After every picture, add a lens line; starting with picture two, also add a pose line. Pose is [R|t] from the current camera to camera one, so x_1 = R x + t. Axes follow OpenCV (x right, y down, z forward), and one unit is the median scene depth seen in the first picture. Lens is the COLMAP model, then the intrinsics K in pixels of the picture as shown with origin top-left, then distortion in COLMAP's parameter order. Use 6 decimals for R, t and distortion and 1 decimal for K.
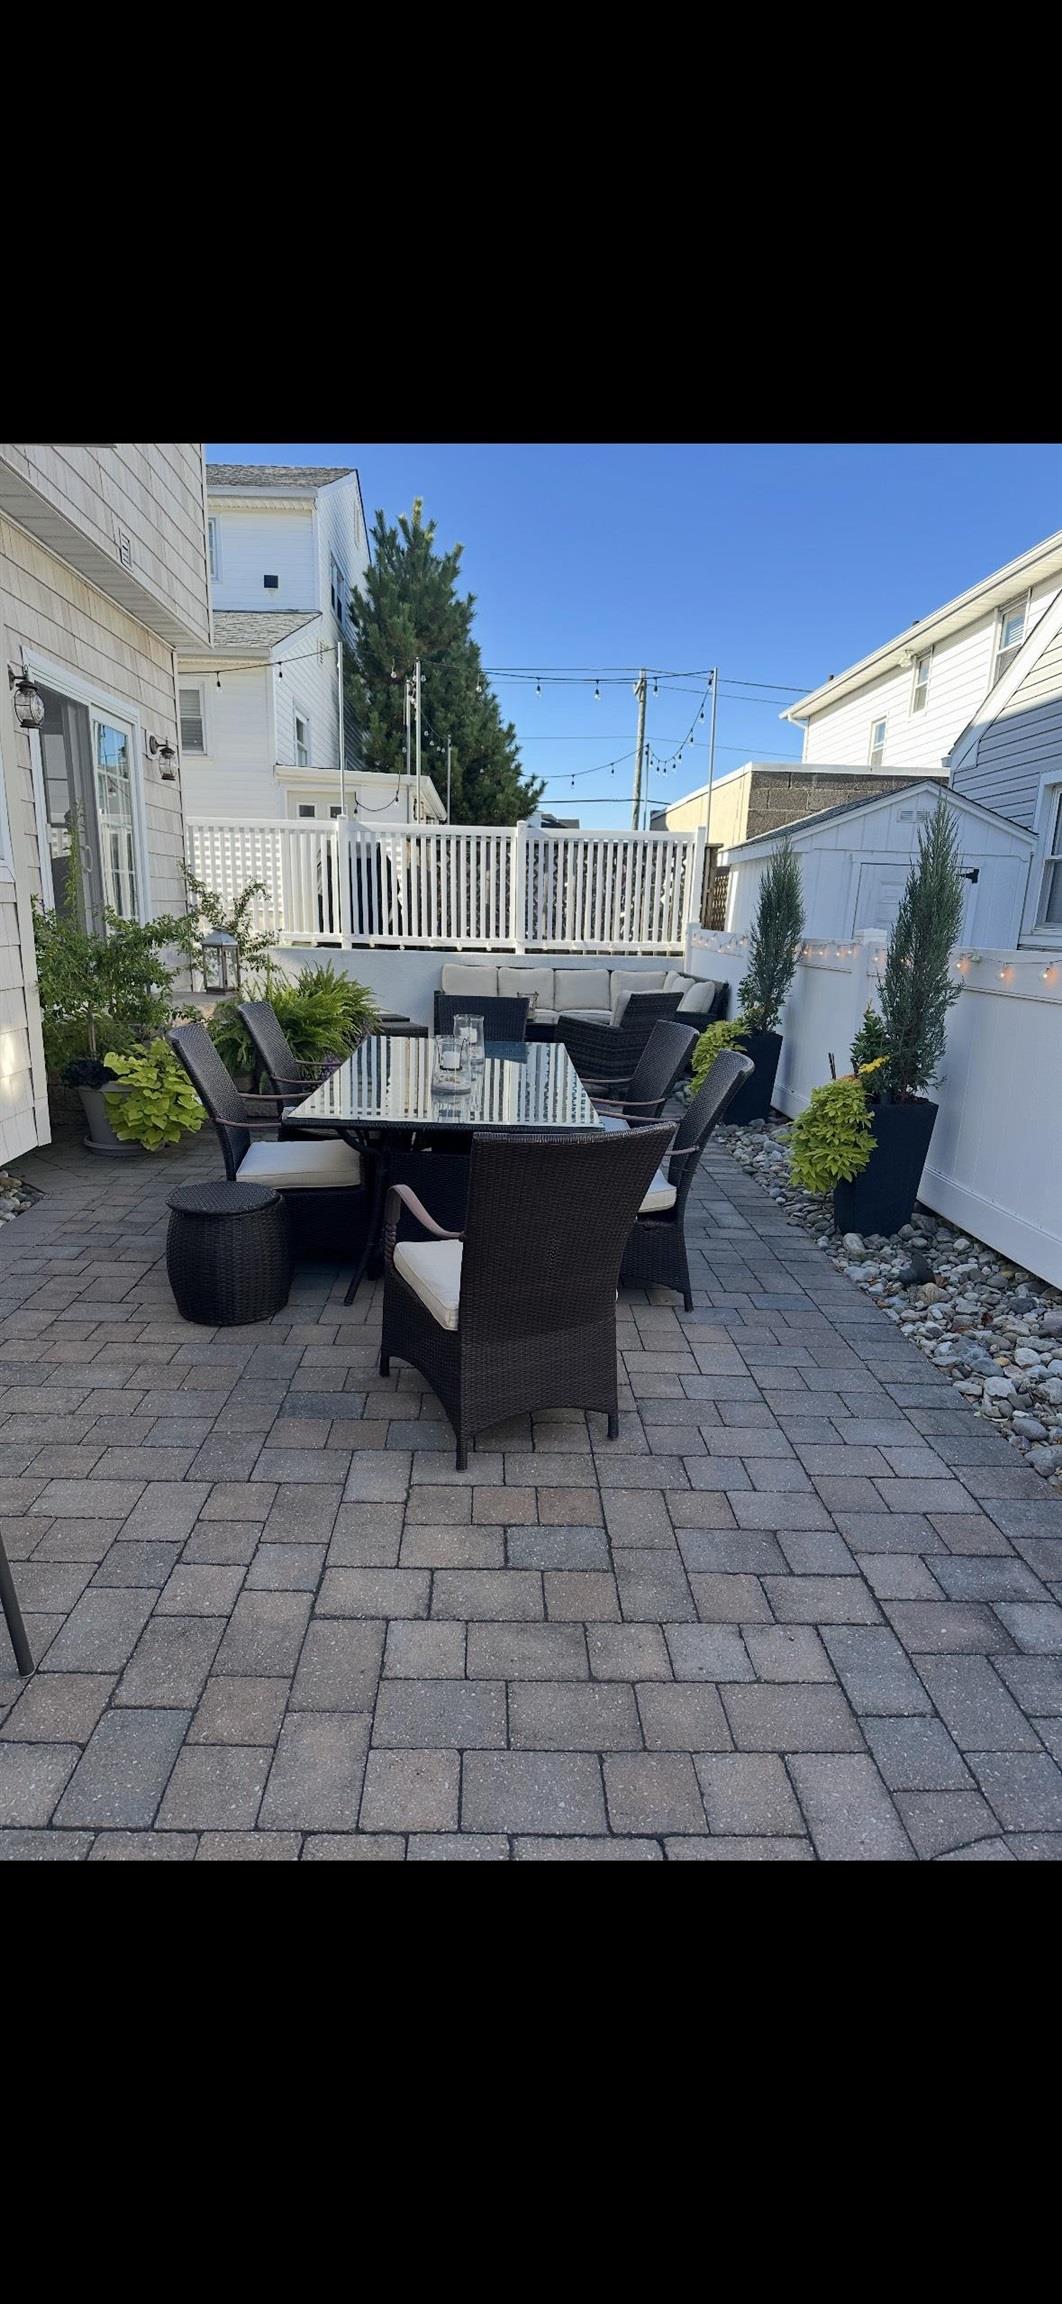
lens RADIAL K [[1043.9, 0, 526.8], [0, 1043.9, 1194.2], [0, 0, 1]] dist [0.035748, -0.000248]
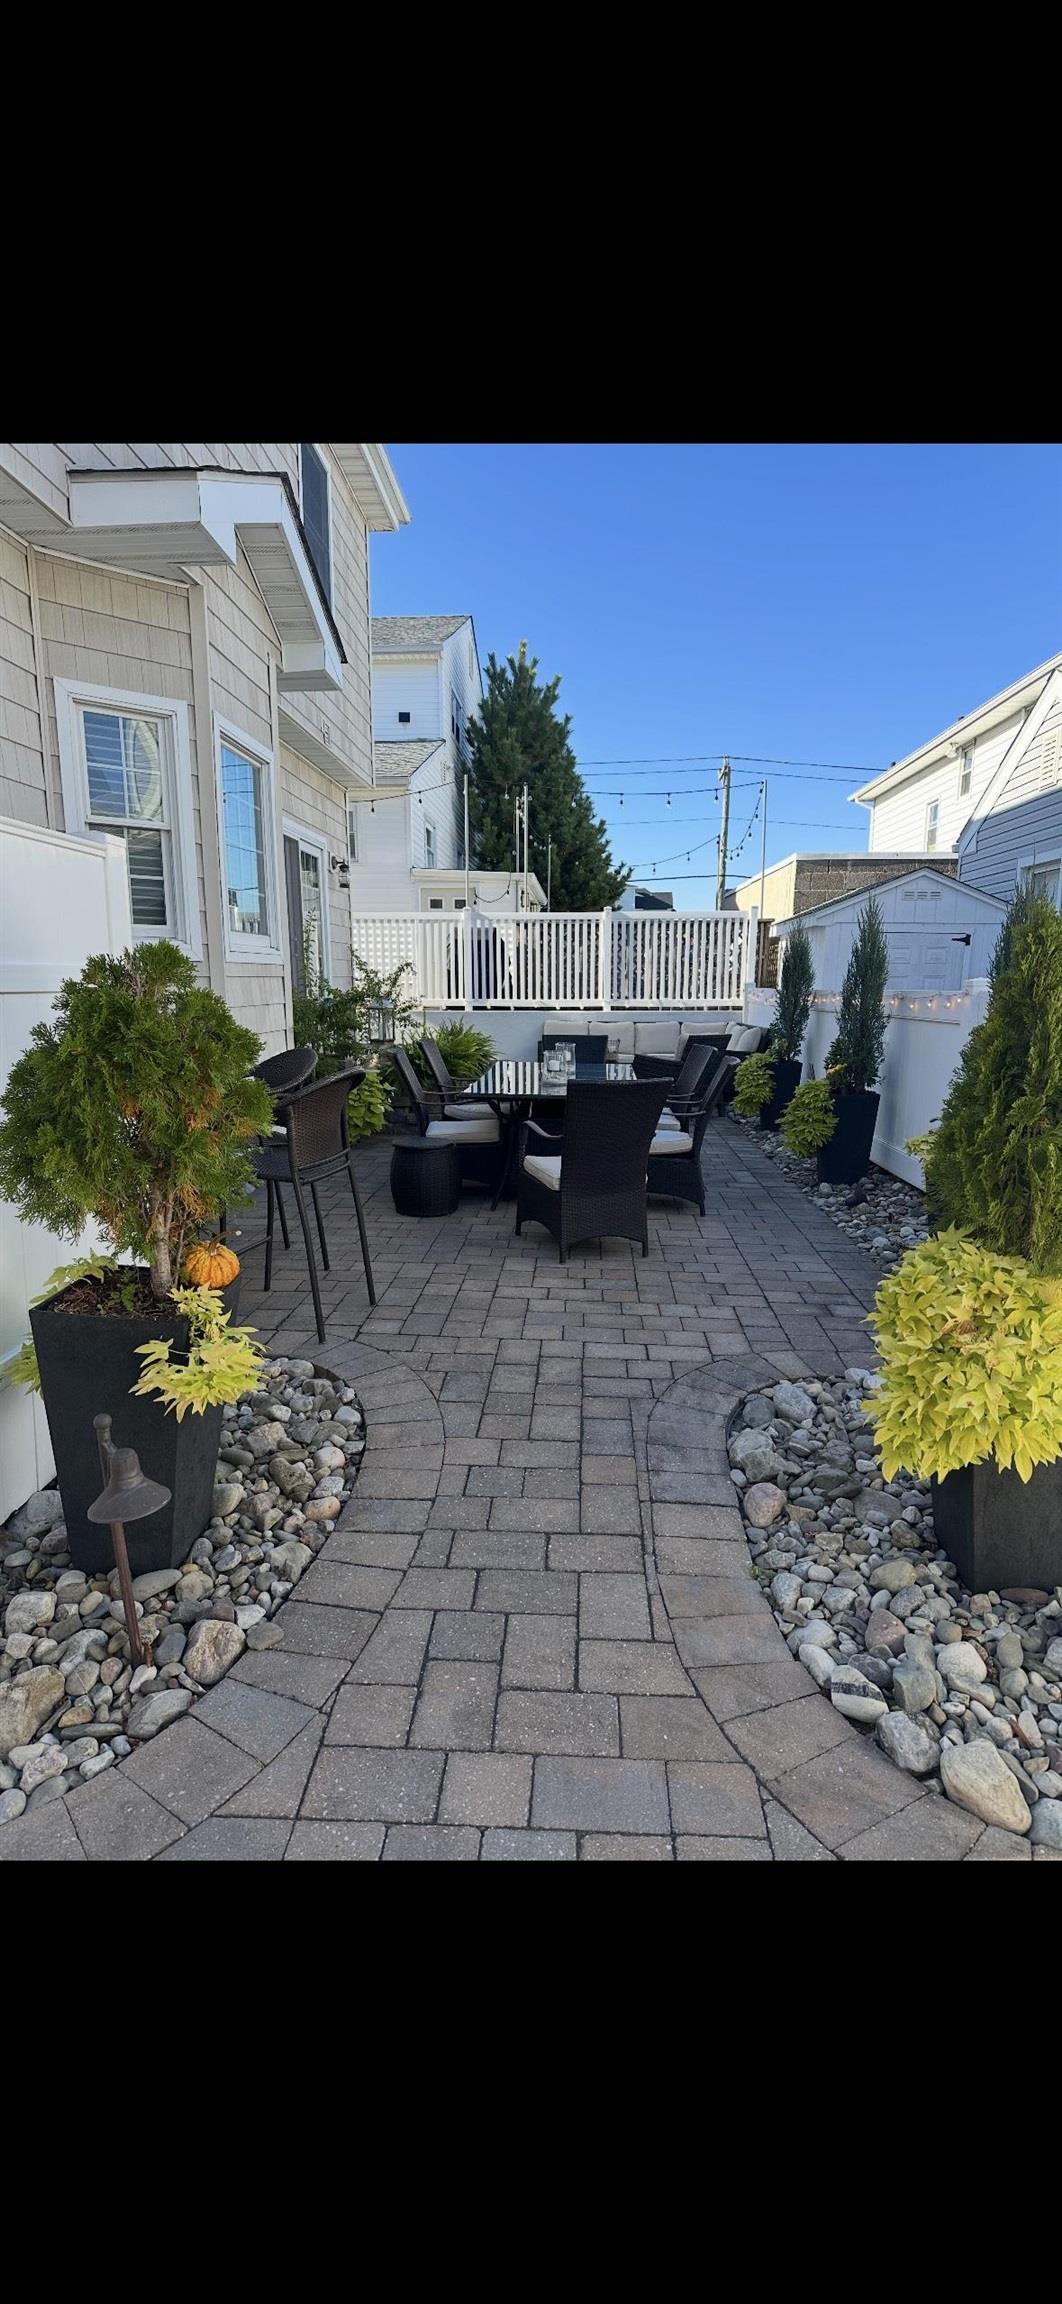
lens RADIAL K [[1032.4, 0, 534.9], [0, 1032.4, 1194.3], [0, 0, 1]] dist [0.063393, -0.000117]
pose [[0.996312, -0.005953, -0.085598, 0.011907], [0.000601, 0.998051, -0.062408, 0.062583], [0.085803, 0.062126, 0.994373, -0.212729]]
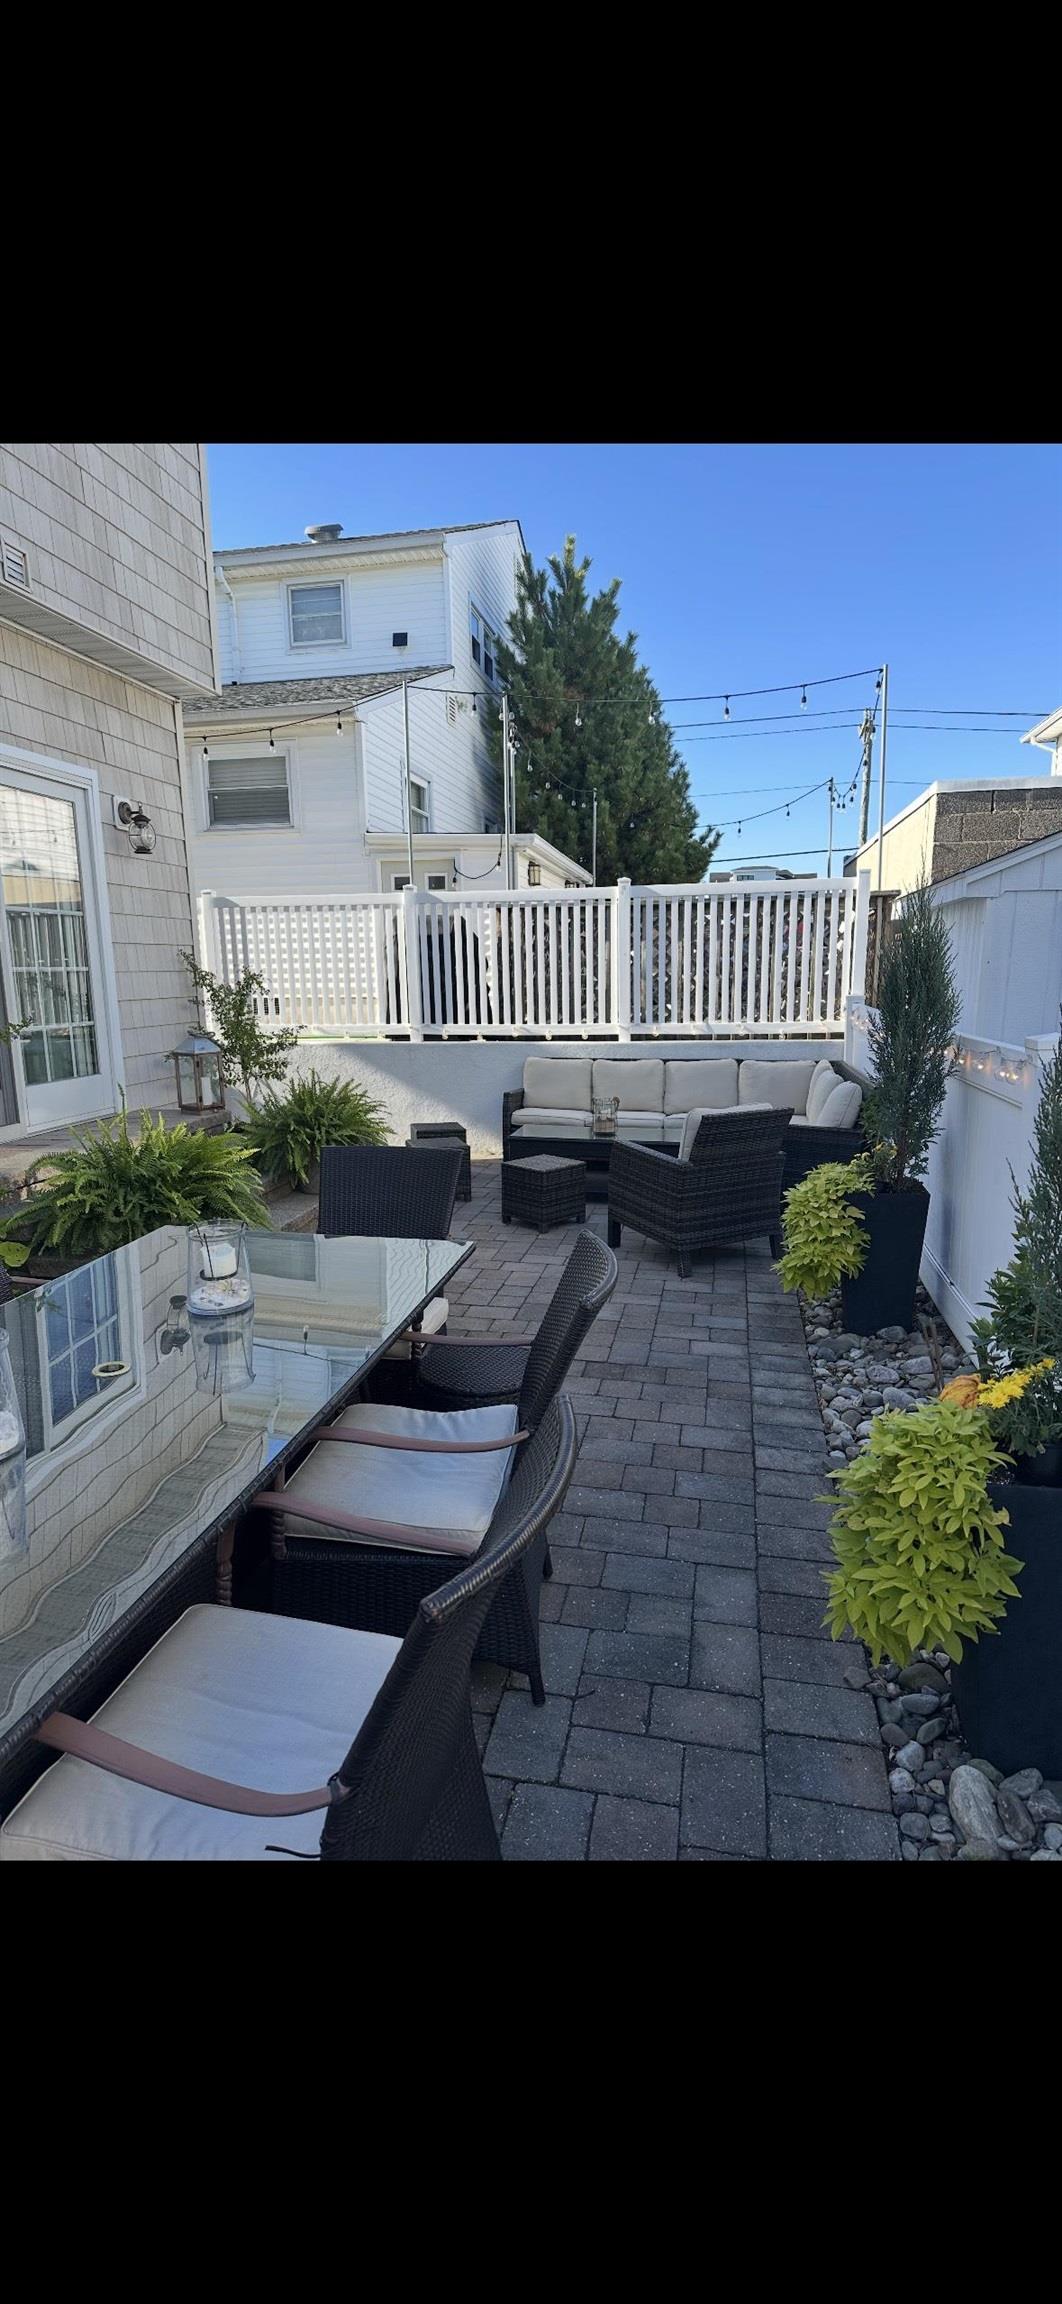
lens RADIAL K [[1043.9, 0, 526.8], [0, 1043.9, 1194.2], [0, 0, 1]] dist [0.035748, -0.000248]
pose [[0.975820, 0.007143, -0.218460, 0.095110], [-0.019217, 0.998399, -0.053195, -0.071740], [0.217730, 0.056107, 0.974395, 0.220176]]
